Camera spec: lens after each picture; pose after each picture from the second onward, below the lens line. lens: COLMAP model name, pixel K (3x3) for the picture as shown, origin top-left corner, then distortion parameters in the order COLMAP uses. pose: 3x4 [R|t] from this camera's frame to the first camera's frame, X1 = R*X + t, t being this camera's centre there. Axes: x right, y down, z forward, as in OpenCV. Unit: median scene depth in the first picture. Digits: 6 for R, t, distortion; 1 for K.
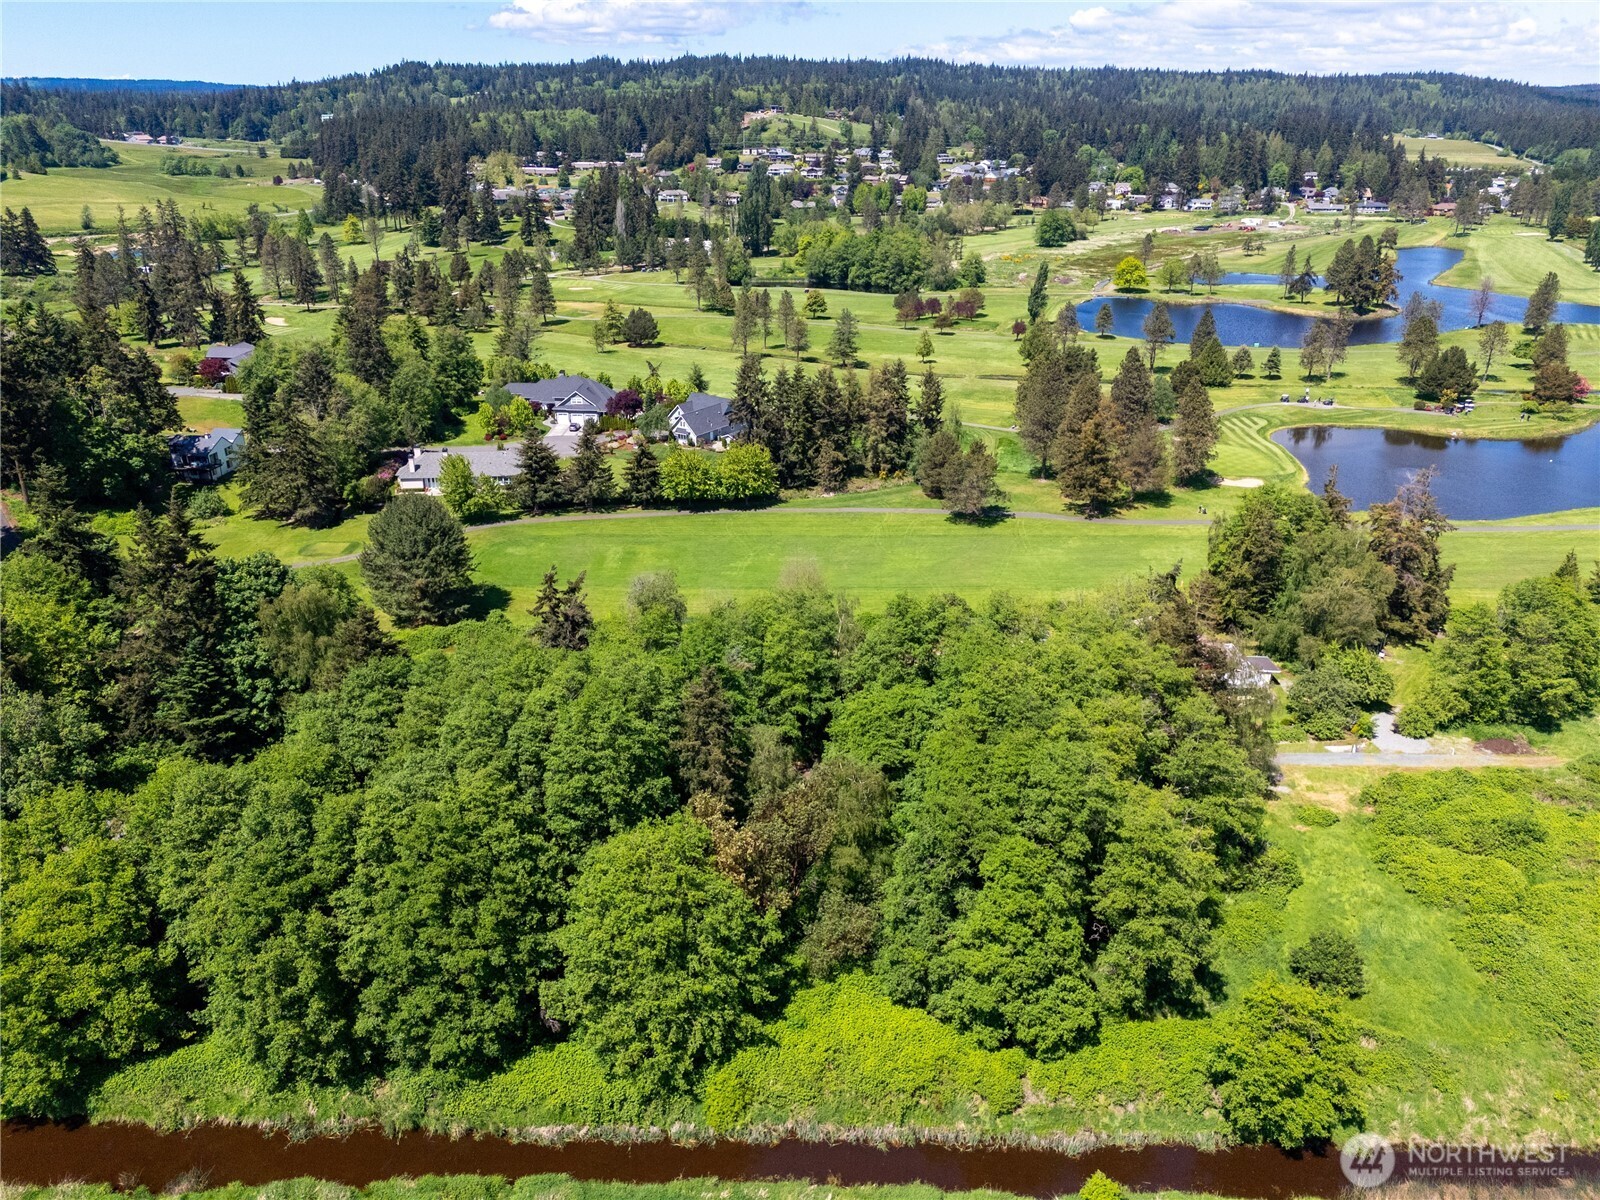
lens RADIAL K [[1169.9, 0, 801.5], [0, 1169.9, 597.8], [0, 0, 1]] dist [0.074619, -0.061502]
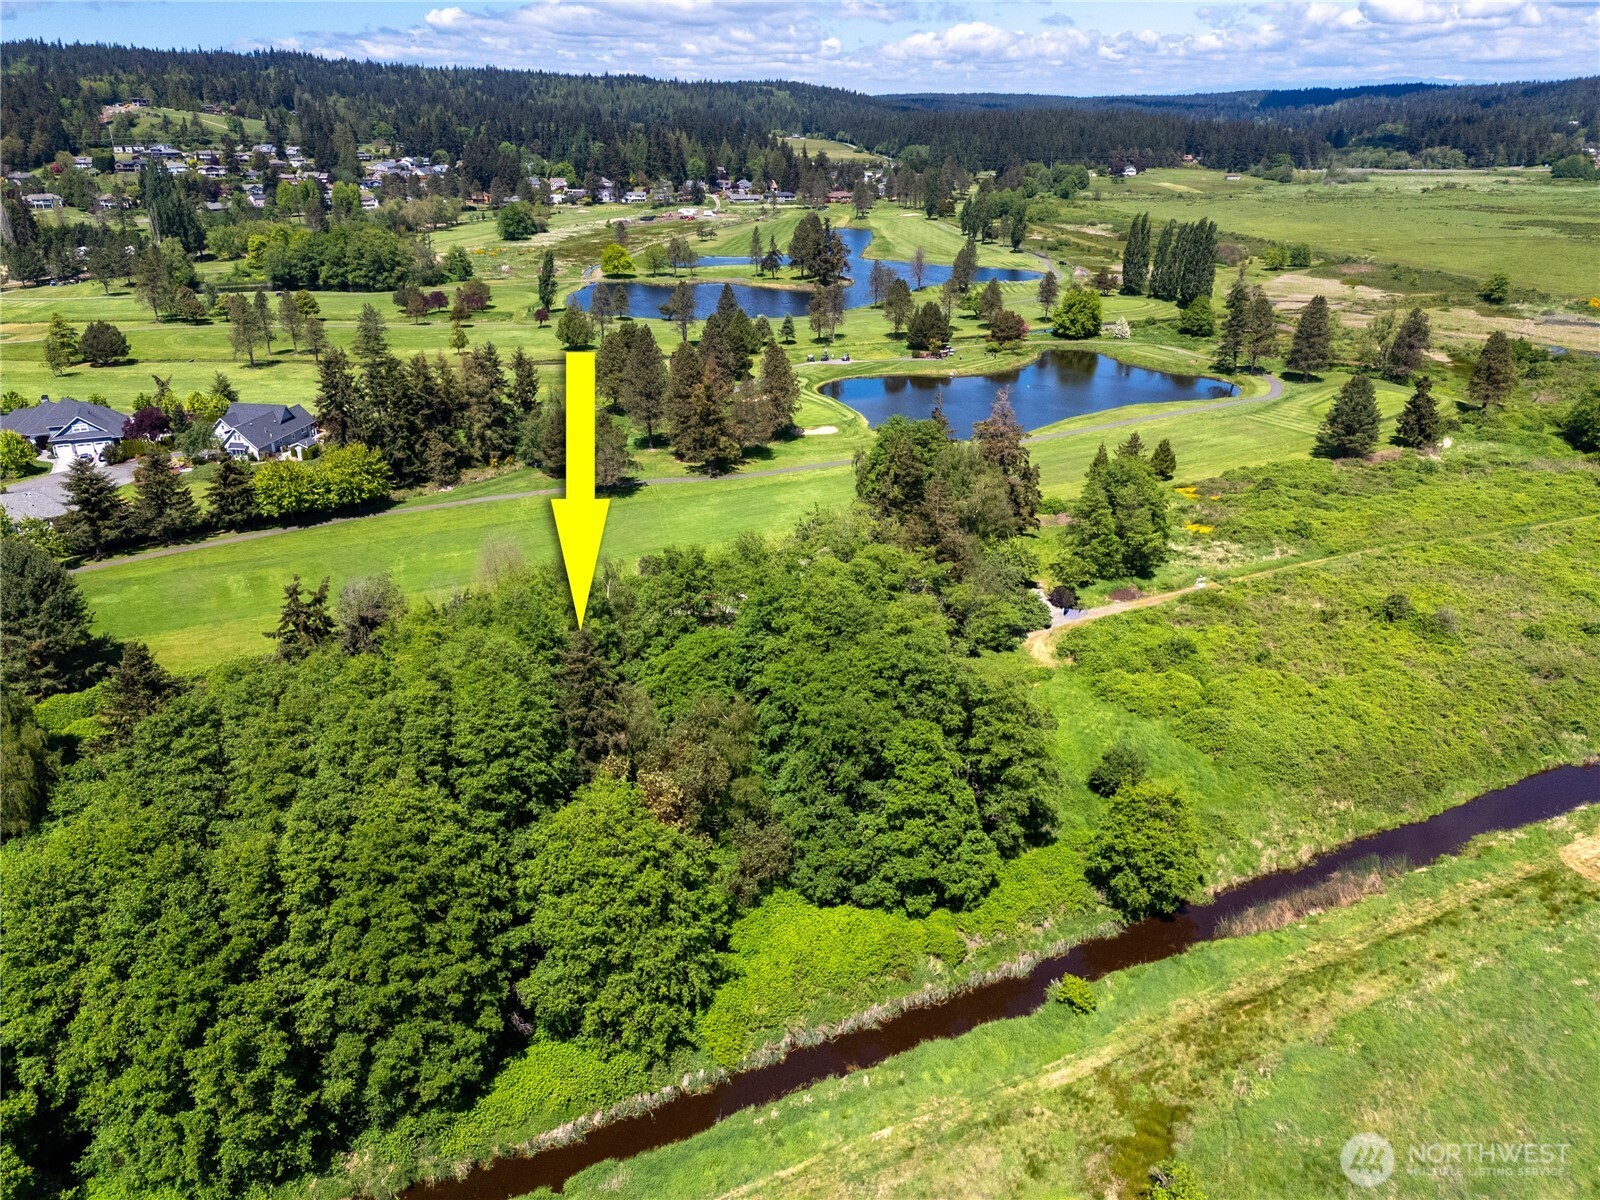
lens RADIAL K [[1169.9, 0, 801.5], [0, 1169.9, 597.8], [0, 0, 1]] dist [0.074619, -0.061502]
pose [[0.887845, -0.176941, 0.424763, -0.154226], [0.177765, 0.983337, 0.038057, 0.013786], [-0.424419, 0.041719, 0.904504, 0.022802]]
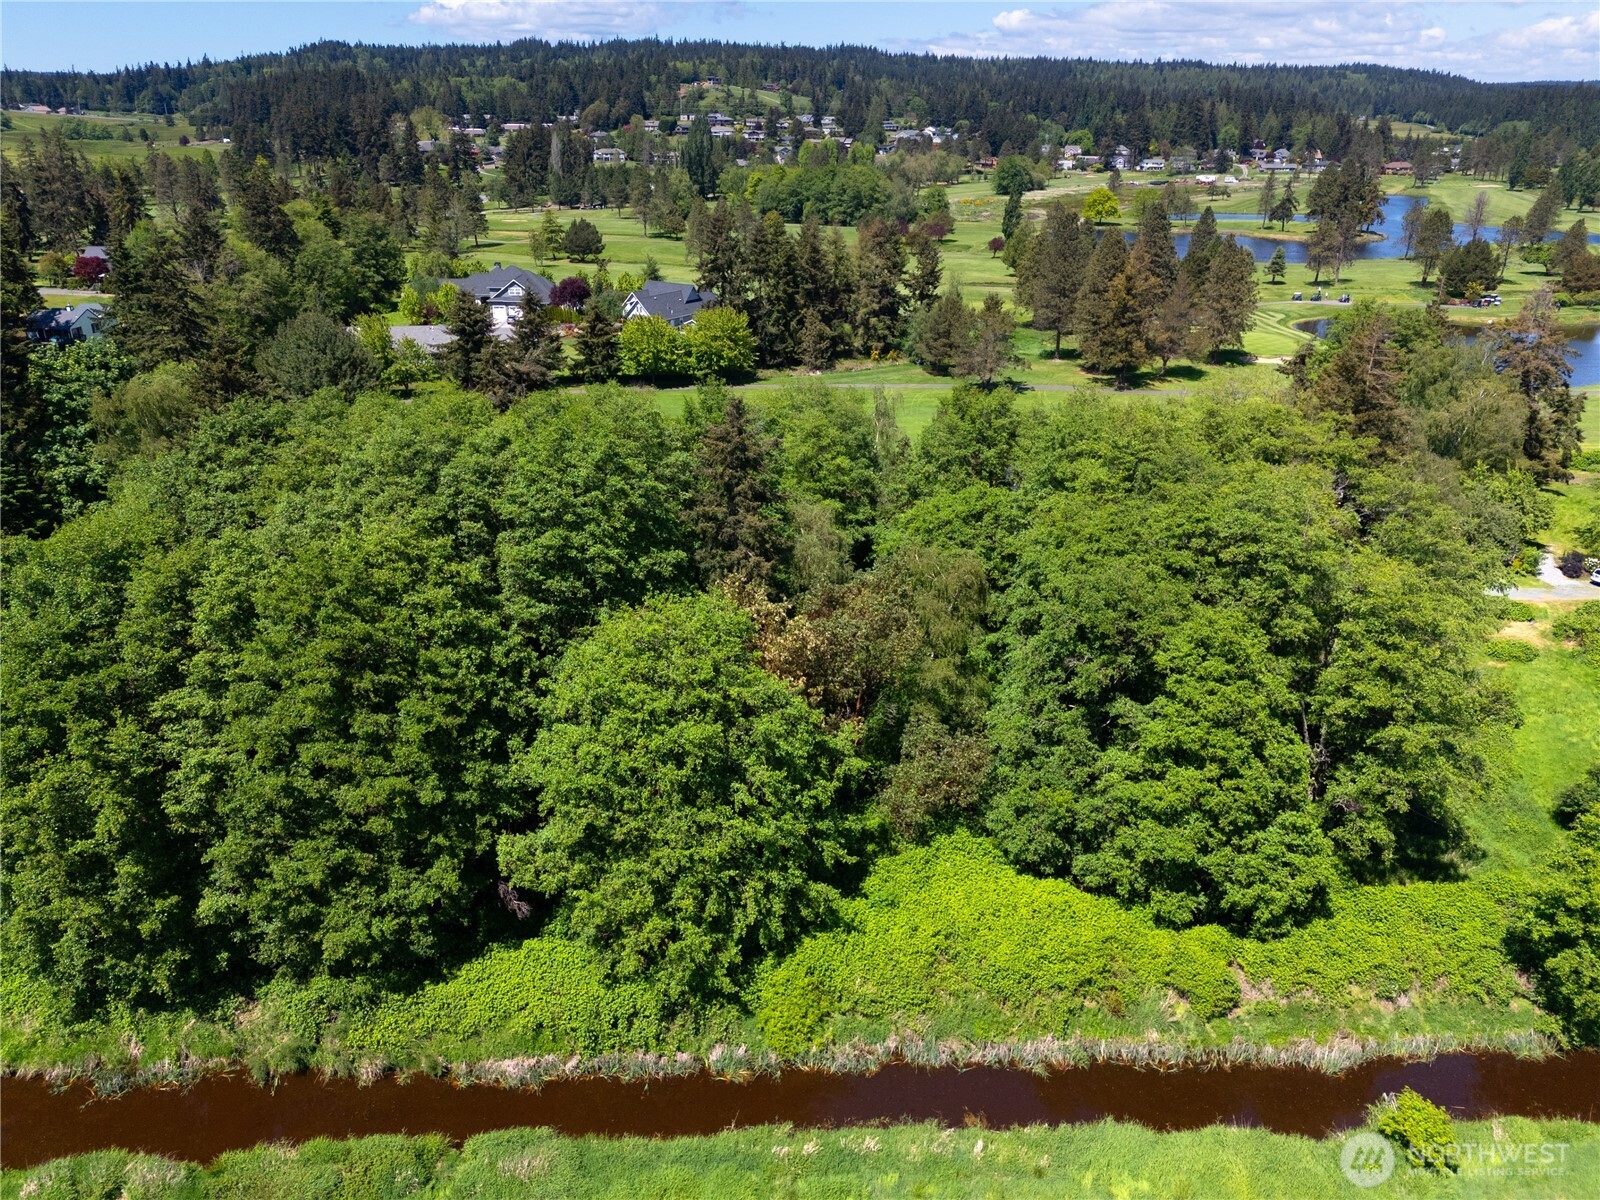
lens RADIAL K [[1169.9, 0, 801.5], [0, 1169.9, 597.8], [0, 0, 1]] dist [0.074619, -0.061502]
pose [[0.998498, -0.016901, 0.052109, -0.037517], [0.017011, 0.999854, -0.001675, 0.084967], [-0.052073, 0.002559, 0.998640, 0.150170]]
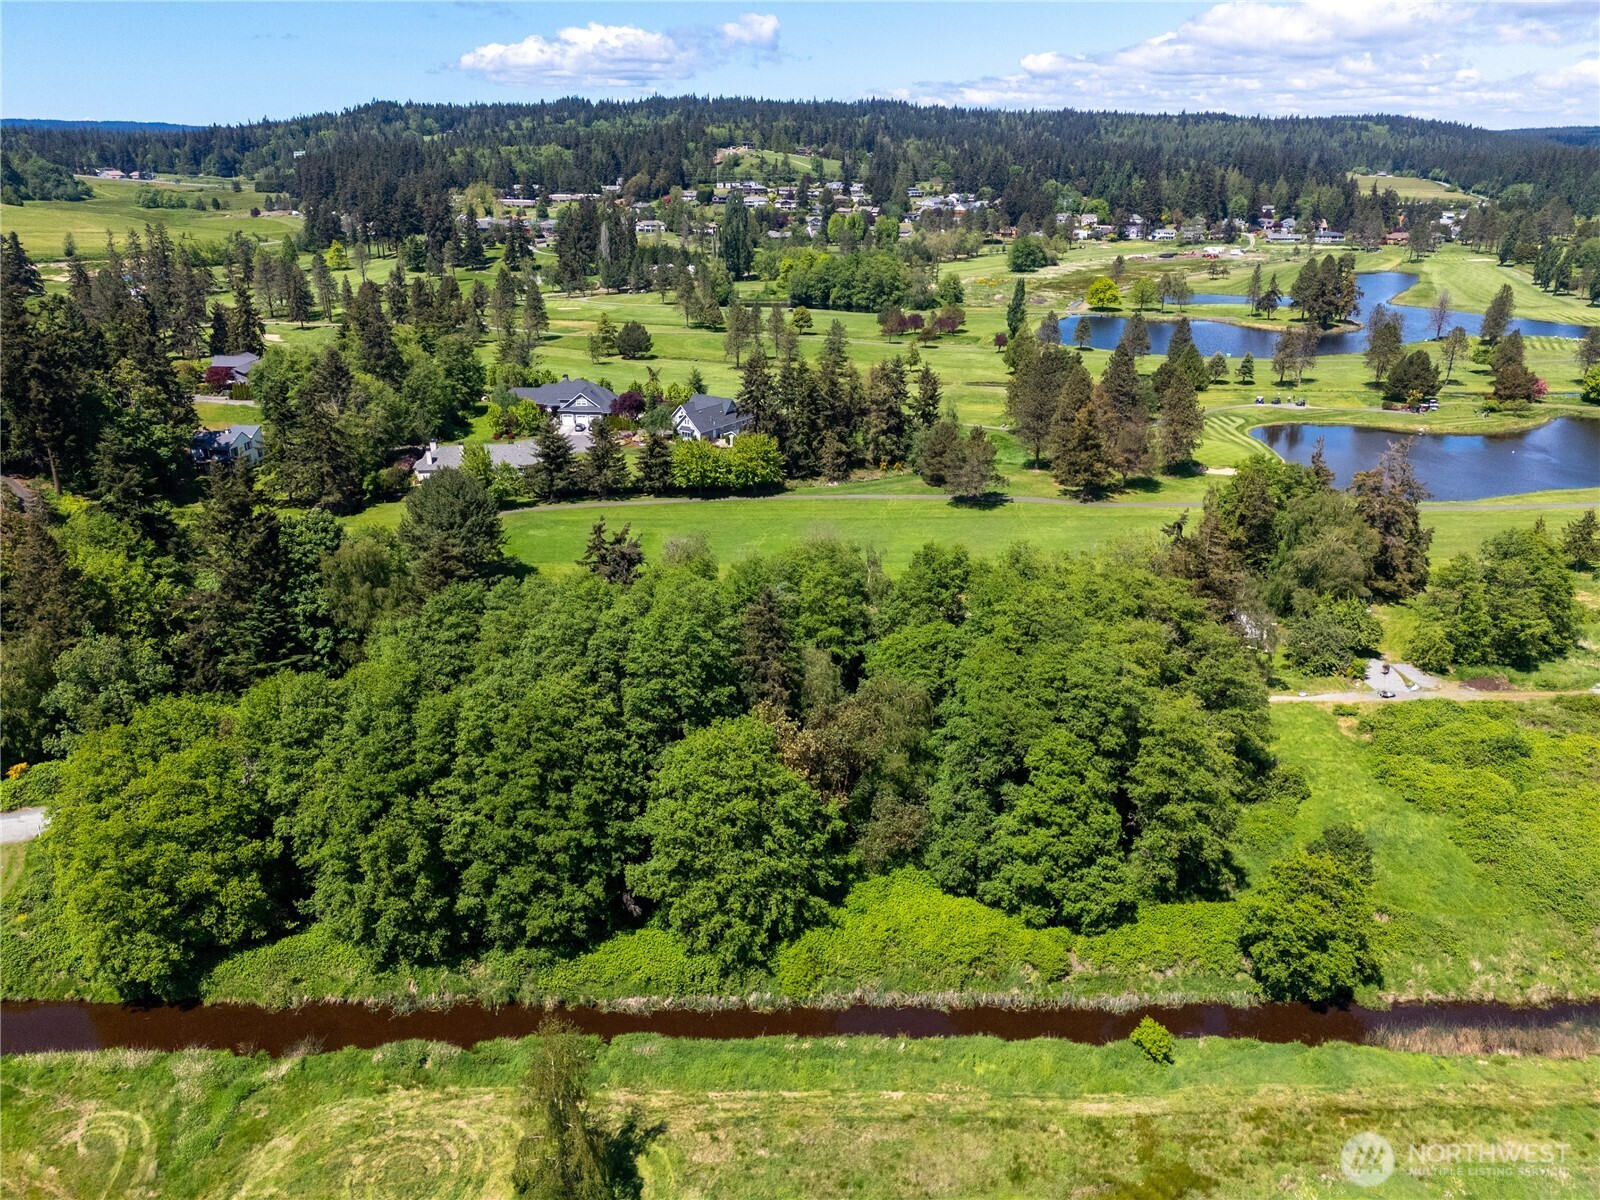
lens RADIAL K [[1169.9, 0, 801.5], [0, 1169.9, 597.8], [0, 0, 1]] dist [0.074619, -0.061502]
pose [[0.999585, -0.009189, 0.027293, -0.036934], [0.010036, 0.999467, -0.031066, 0.048985], [-0.026993, 0.031327, 0.999145, -0.037427]]
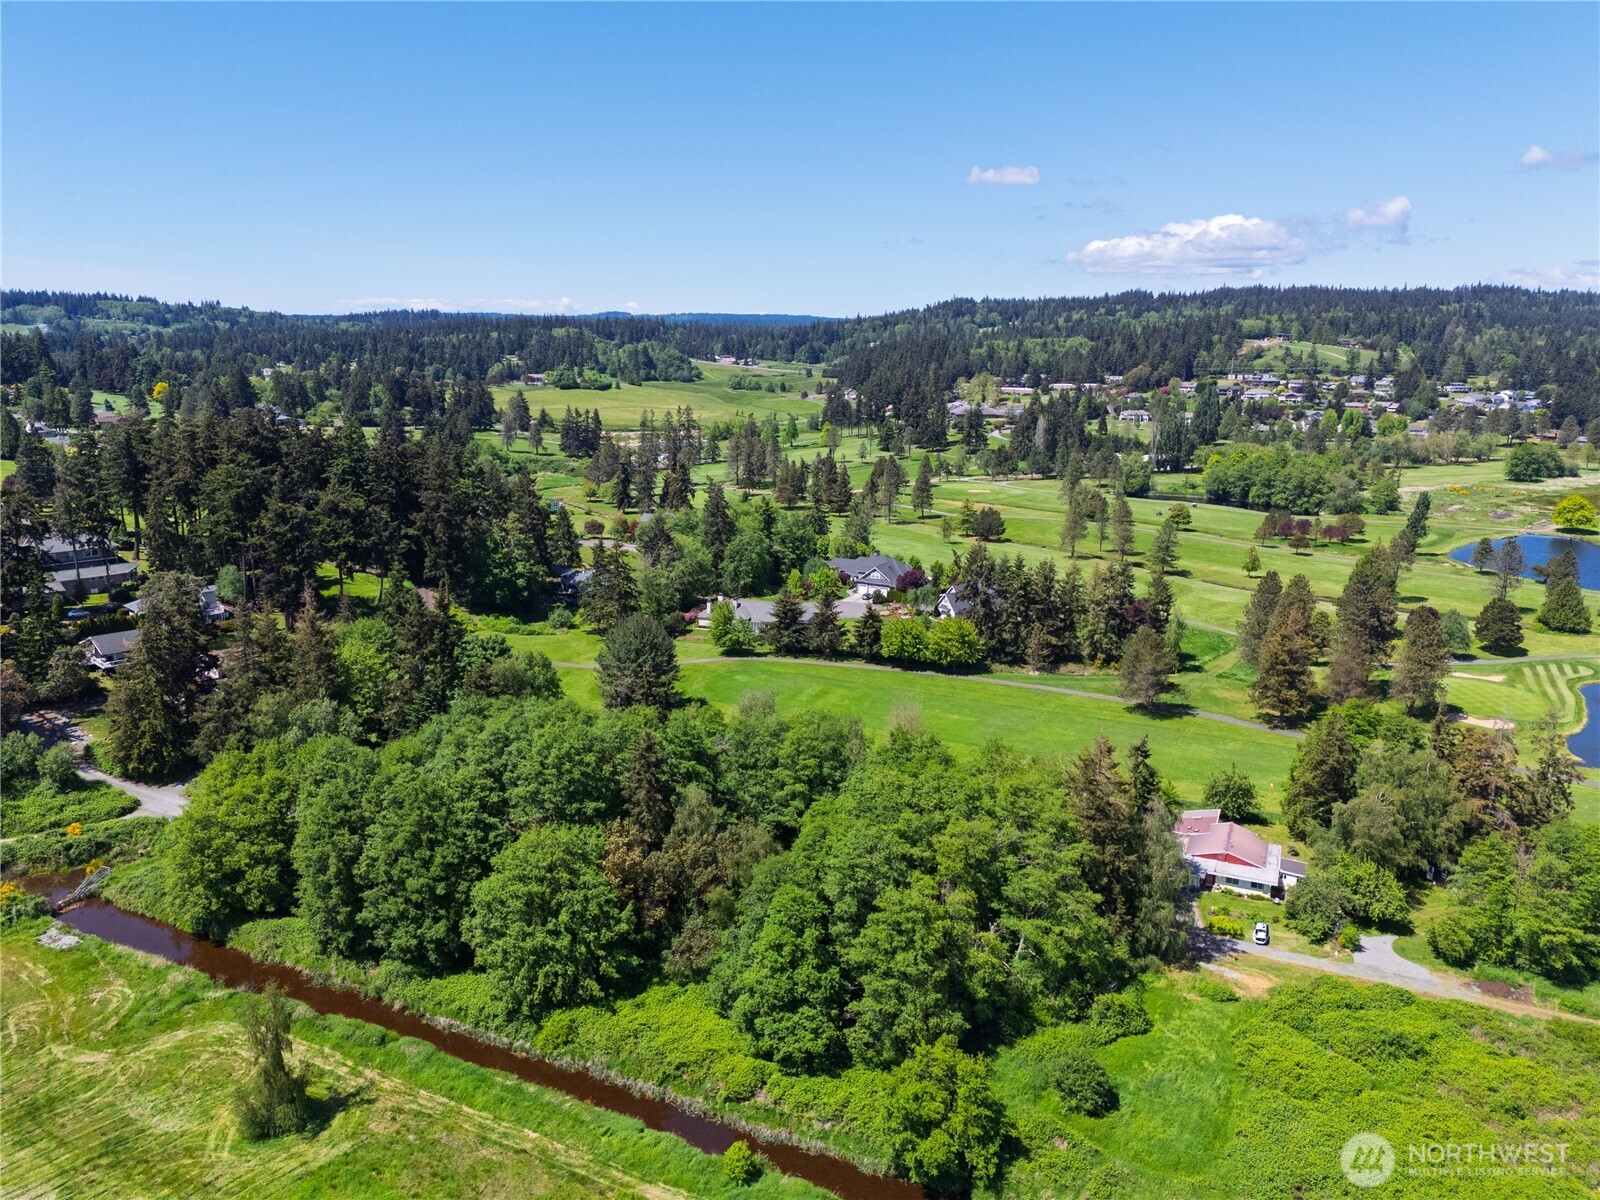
lens RADIAL K [[1169.9, 0, 801.5], [0, 1169.9, 597.8], [0, 0, 1]] dist [0.074619, -0.061502]
pose [[0.903030, 0.102052, -0.417279, 0.299210], [-0.172250, 0.975883, -0.134098, 0.029315], [0.393530, 0.192971, 0.898830, -0.087648]]
